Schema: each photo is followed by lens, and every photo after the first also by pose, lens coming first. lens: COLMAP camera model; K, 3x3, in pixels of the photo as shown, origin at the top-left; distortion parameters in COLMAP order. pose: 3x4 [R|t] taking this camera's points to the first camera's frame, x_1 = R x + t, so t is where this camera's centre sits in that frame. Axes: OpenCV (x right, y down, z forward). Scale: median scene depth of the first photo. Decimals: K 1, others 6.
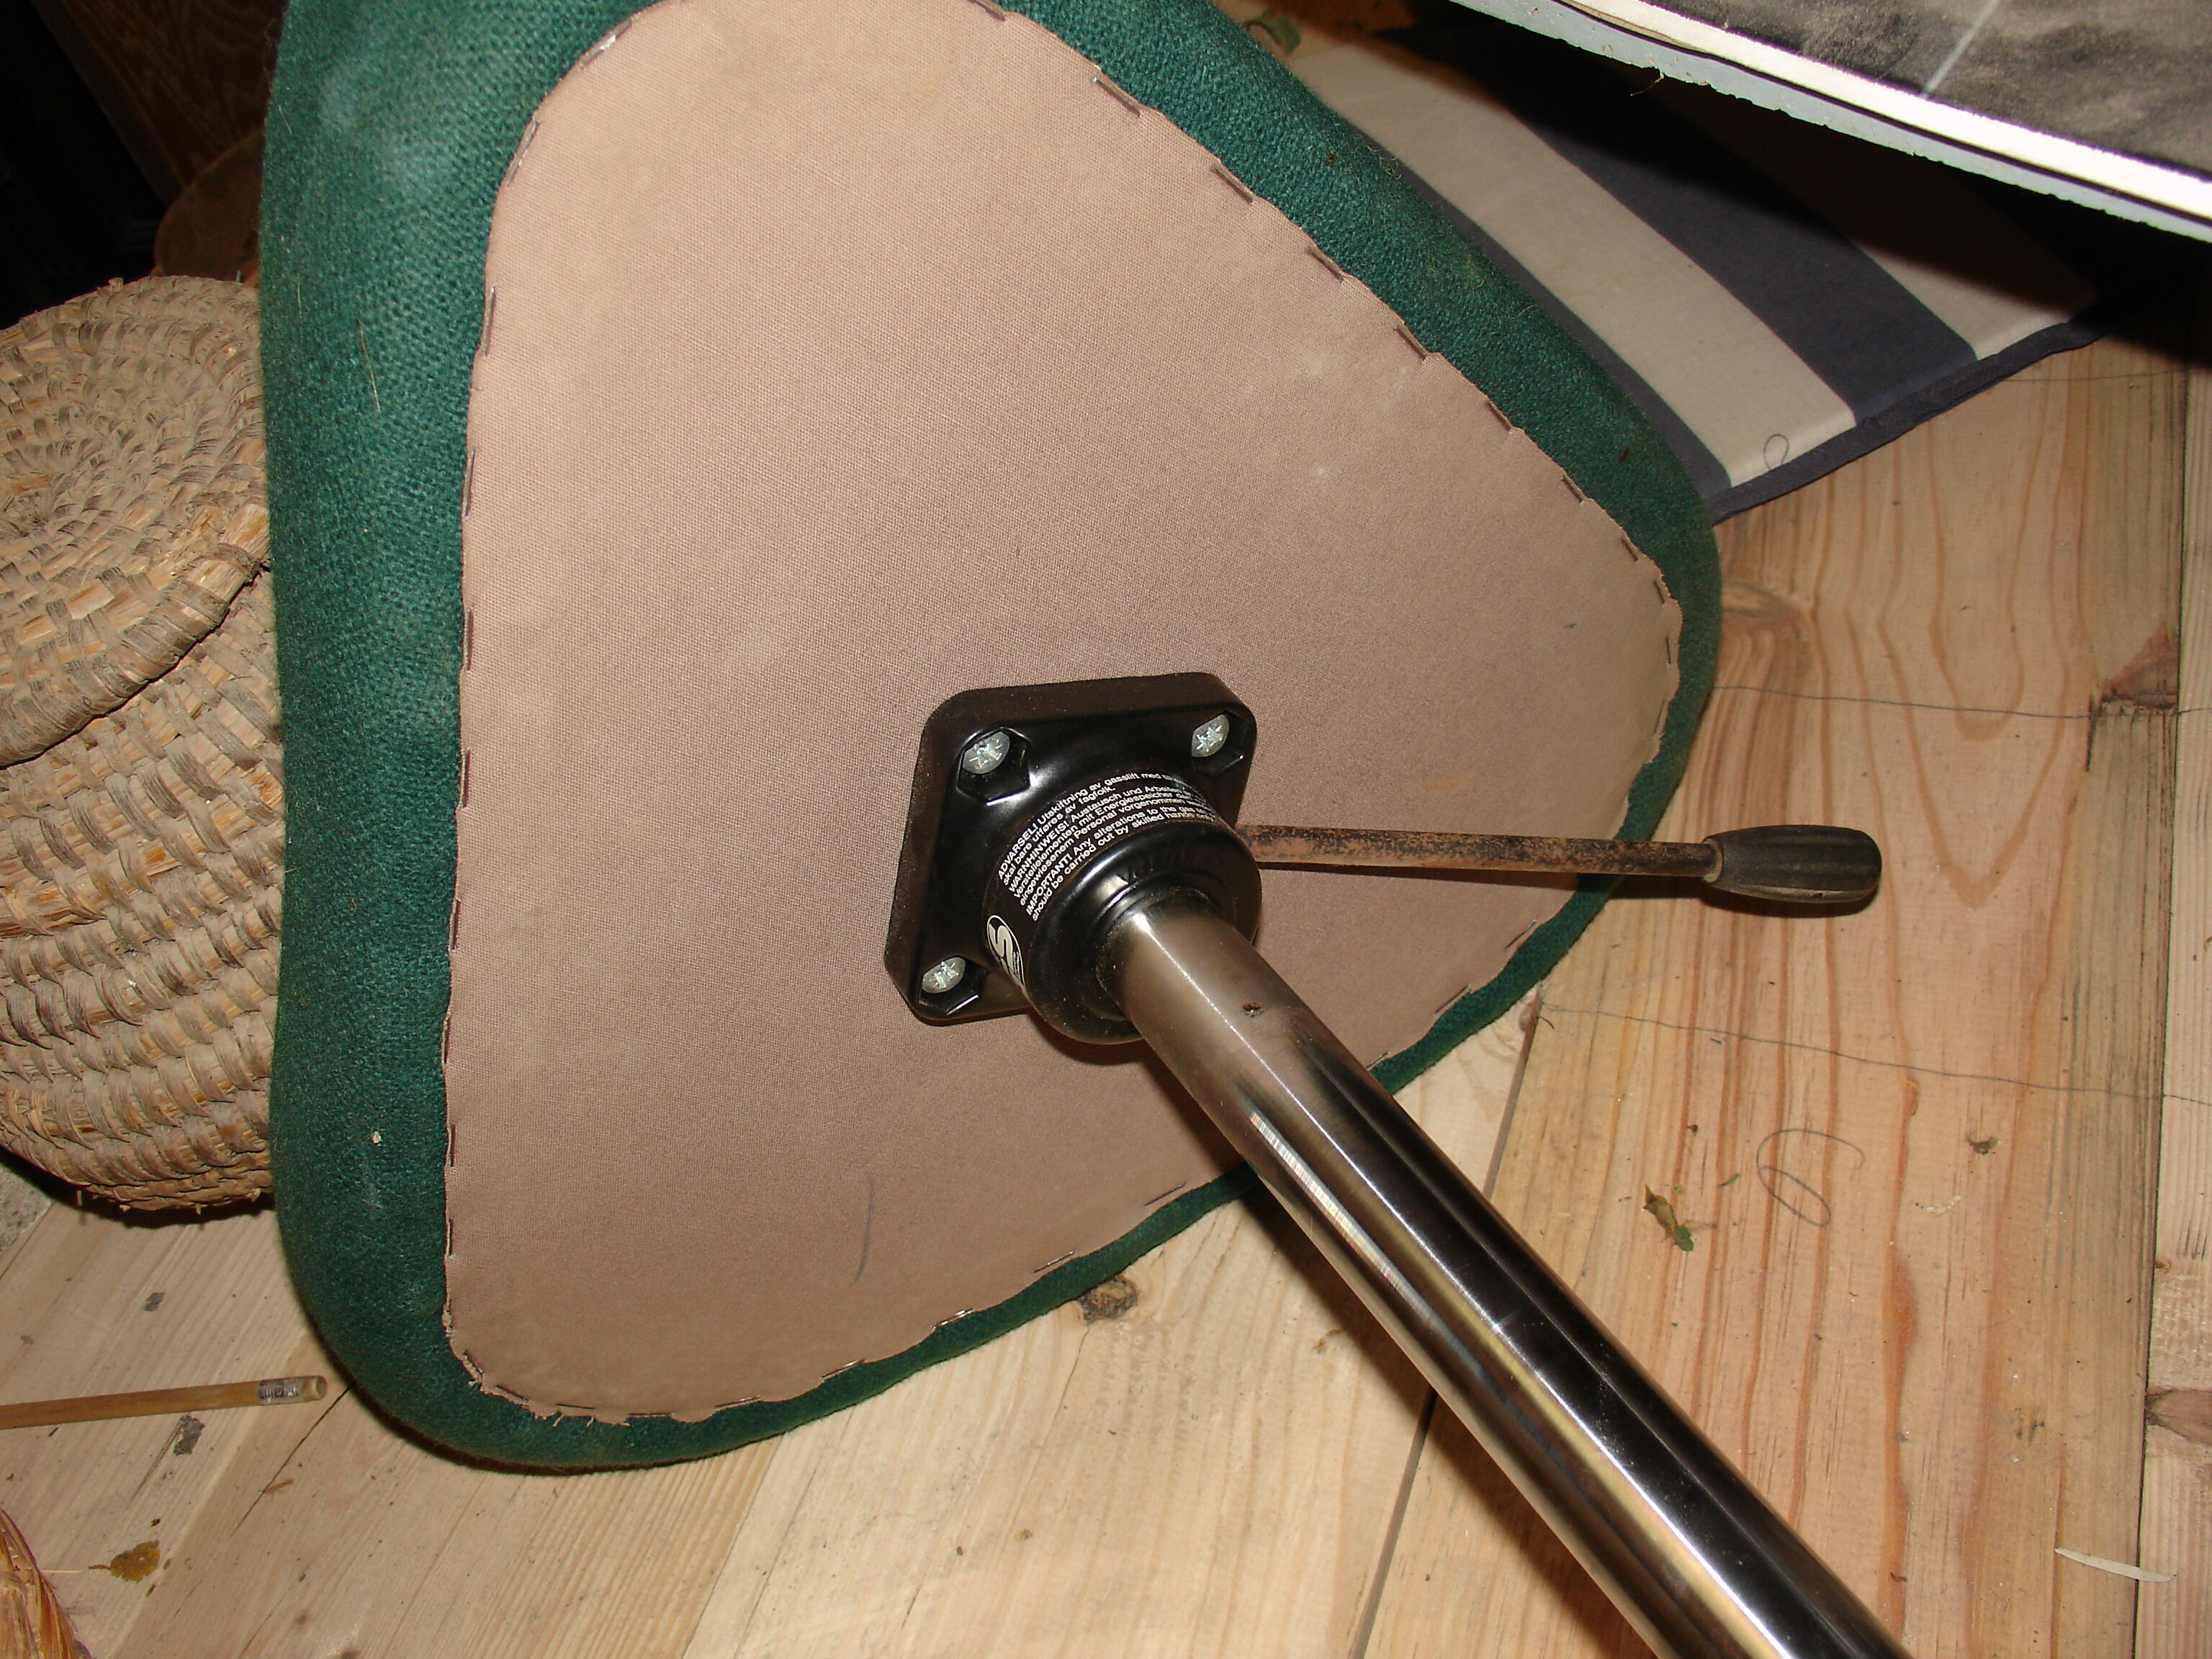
lens RADIAL K [[2235.6, 0, 1106.0], [0, 2235.6, 829.5], [0, 0, 1]] dist [-0.215241, 0.237528]
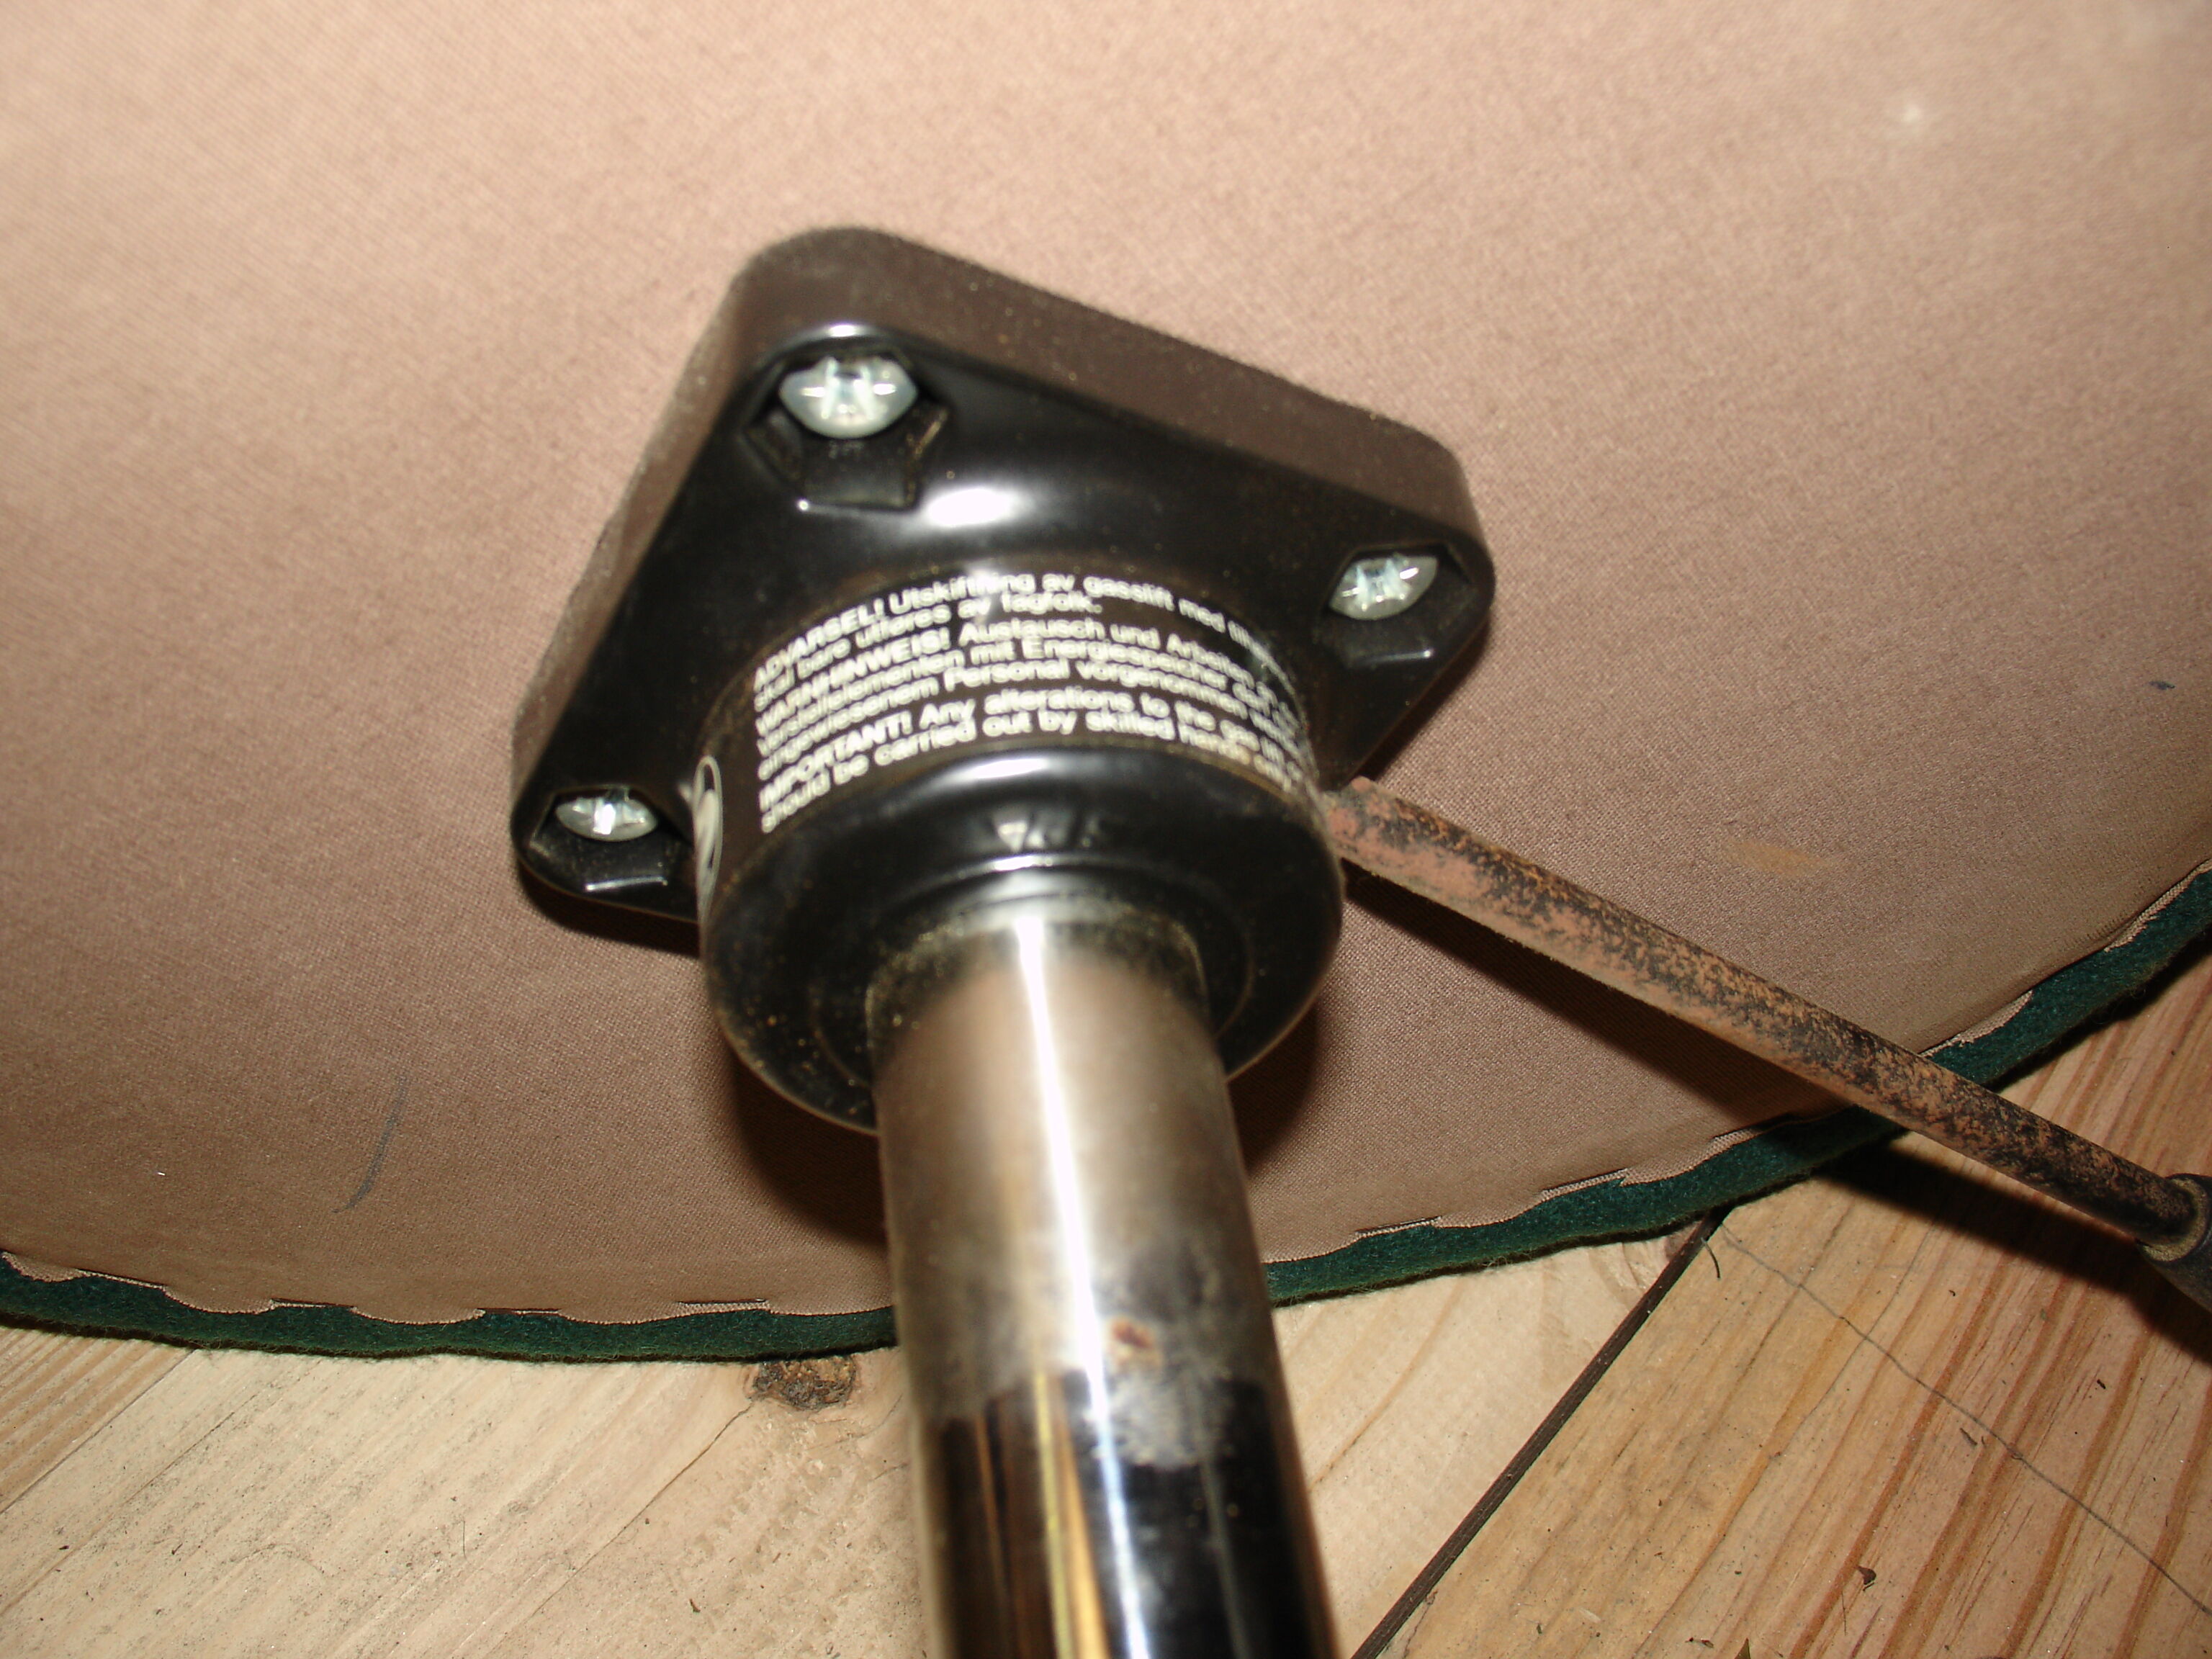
lens RADIAL K [[2235.6, 0, 1106.0], [0, 2235.6, 829.5], [0, 0, 1]] dist [-0.215241, 0.237528]
pose [[0.901022, 0.433089, -0.024375, 0.030218], [-0.424800, 0.892357, 0.152462, -0.042177], [0.087780, -0.127017, 0.988009, 0.577060]]
